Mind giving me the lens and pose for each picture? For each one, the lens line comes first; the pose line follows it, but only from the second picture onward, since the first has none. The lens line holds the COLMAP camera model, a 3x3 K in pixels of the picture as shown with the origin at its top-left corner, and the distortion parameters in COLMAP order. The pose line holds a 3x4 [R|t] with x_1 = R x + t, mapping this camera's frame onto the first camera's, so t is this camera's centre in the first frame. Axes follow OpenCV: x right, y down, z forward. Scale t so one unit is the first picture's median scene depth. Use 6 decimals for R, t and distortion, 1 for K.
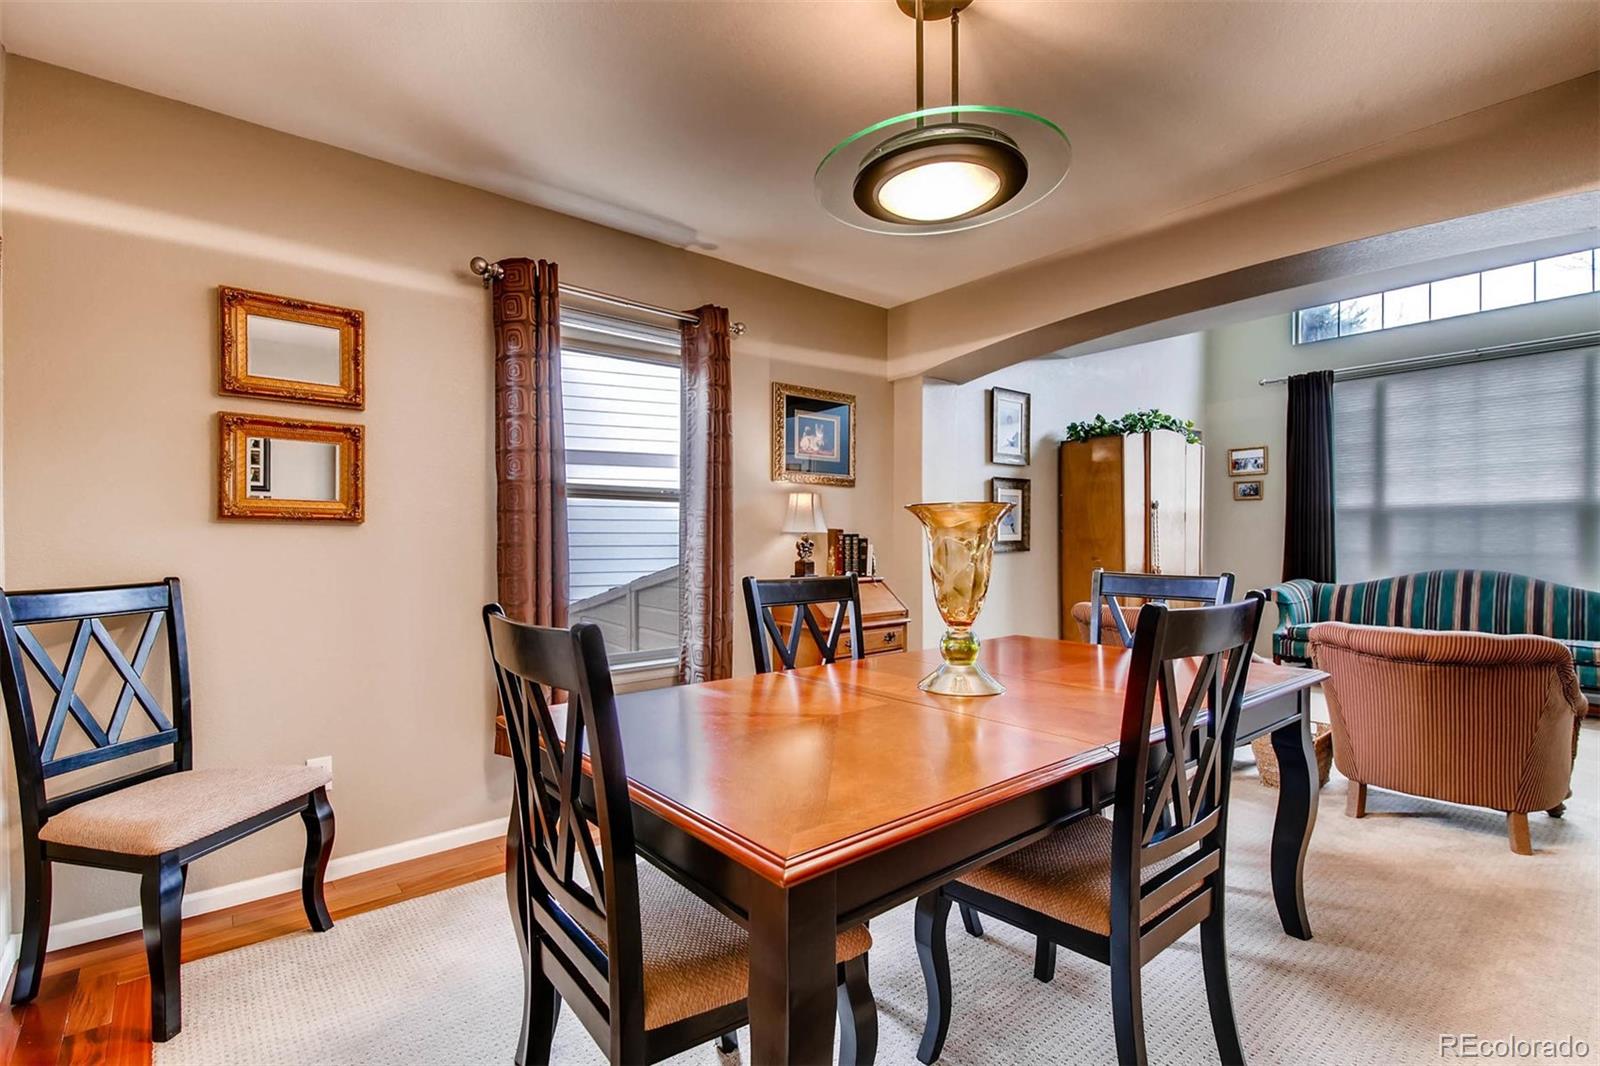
lens RADIAL K [[723.8, 0, 795.3], [0, 723.8, 536.8], [0, 0, 1]] dist [0.026098, -0.000351]
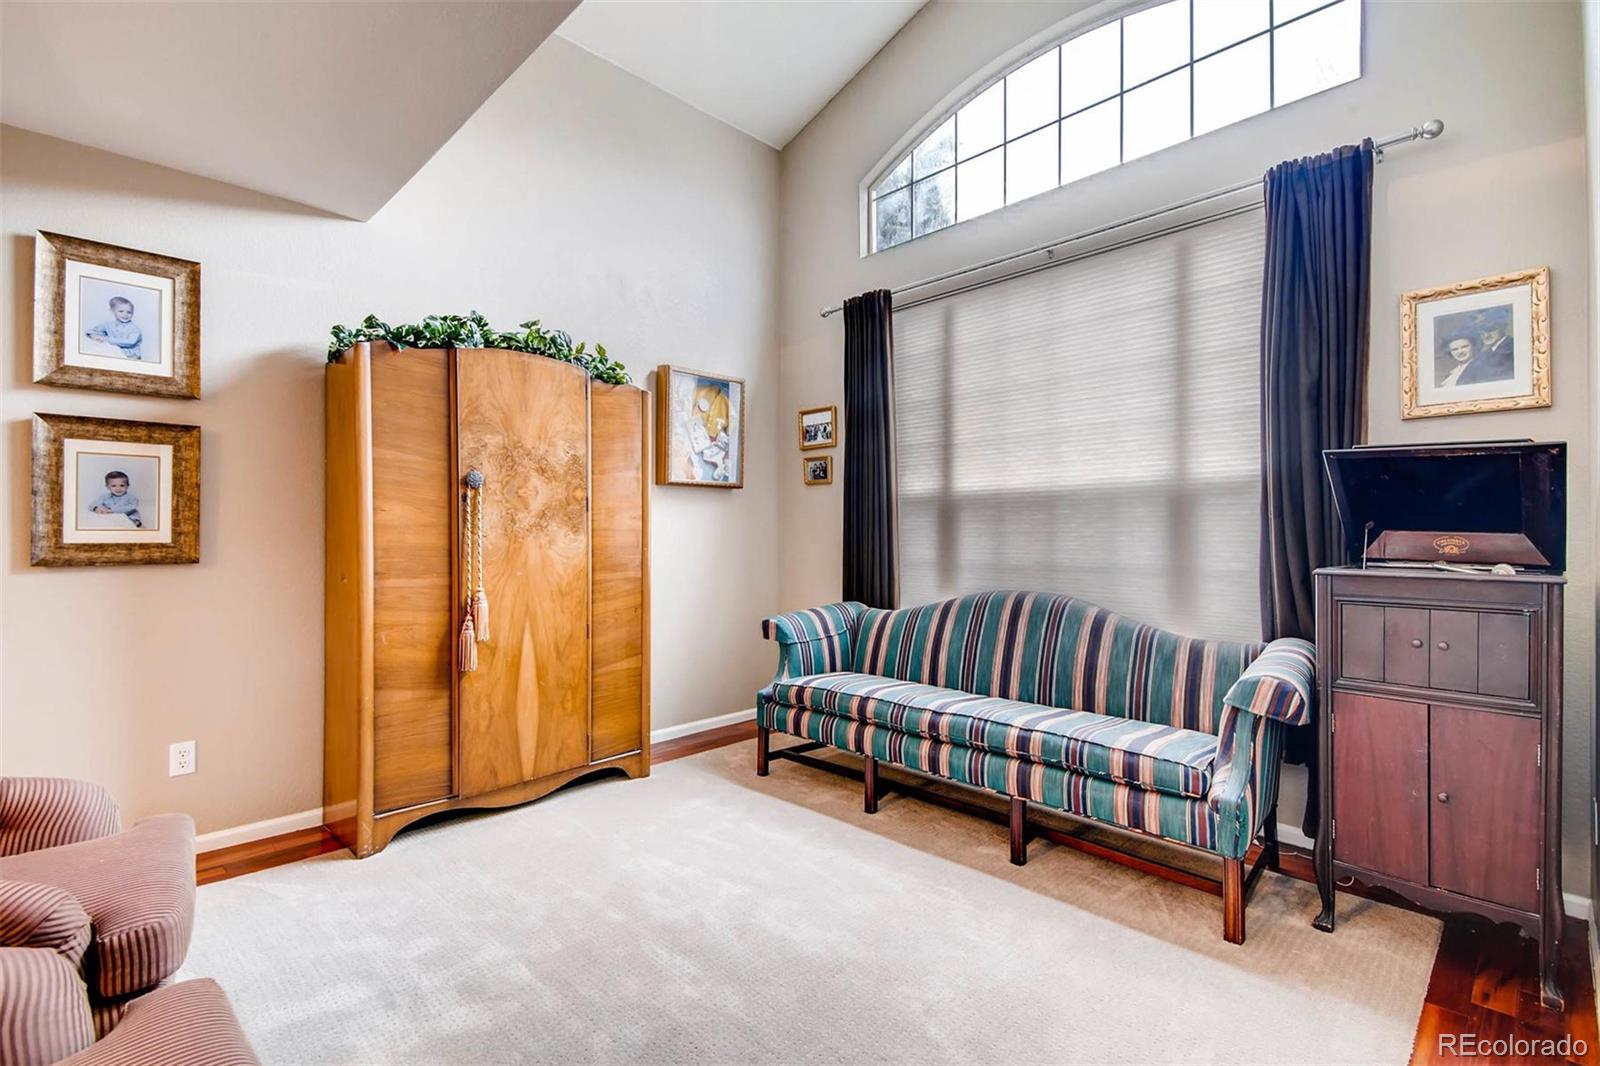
lens RADIAL K [[690.3, 0, 800.0], [0, 690.3, 533.0], [0, 0, 1]] dist [0.025280, 0.000021]
pose [[0.995469, 0.006190, 0.094889, 0.593429], [-0.006004, 0.999979, -0.002249, -0.003048], [-0.094901, 0.001669, 0.995485, 0.383095]]
